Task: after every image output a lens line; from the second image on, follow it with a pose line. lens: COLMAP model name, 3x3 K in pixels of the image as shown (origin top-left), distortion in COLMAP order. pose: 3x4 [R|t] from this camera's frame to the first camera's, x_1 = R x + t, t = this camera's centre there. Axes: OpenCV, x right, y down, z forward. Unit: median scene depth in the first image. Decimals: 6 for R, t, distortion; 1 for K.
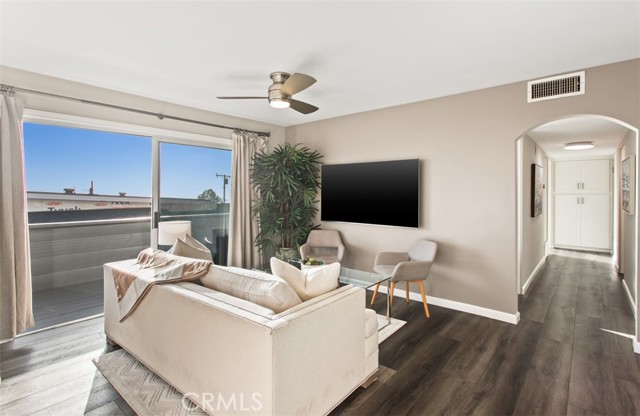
lens RADIAL K [[313.1, 0, 317.7], [0, 313.1, 191.9], [0, 0, 1]] dist [0.002042, 0.000189]
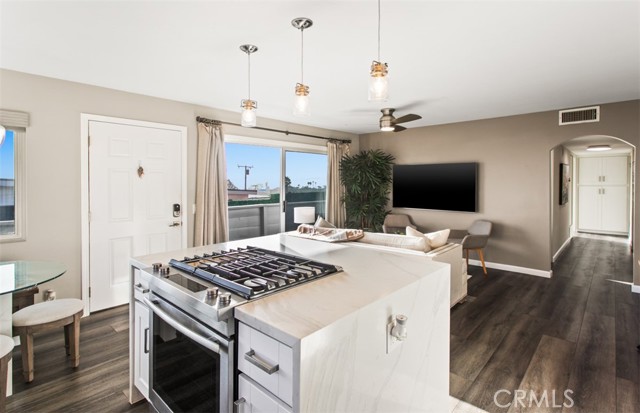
lens RADIAL K [[308.9, 0, 316.5], [0, 308.9, 184.6], [0, 0, 1]] dist [-0.000286, -0.000266]
pose [[0.998320, -0.002760, -0.057874, -0.245817], [0.003346, 0.999944, 0.010028, -0.018954], [0.057843, -0.010205, 0.998274, -0.329719]]
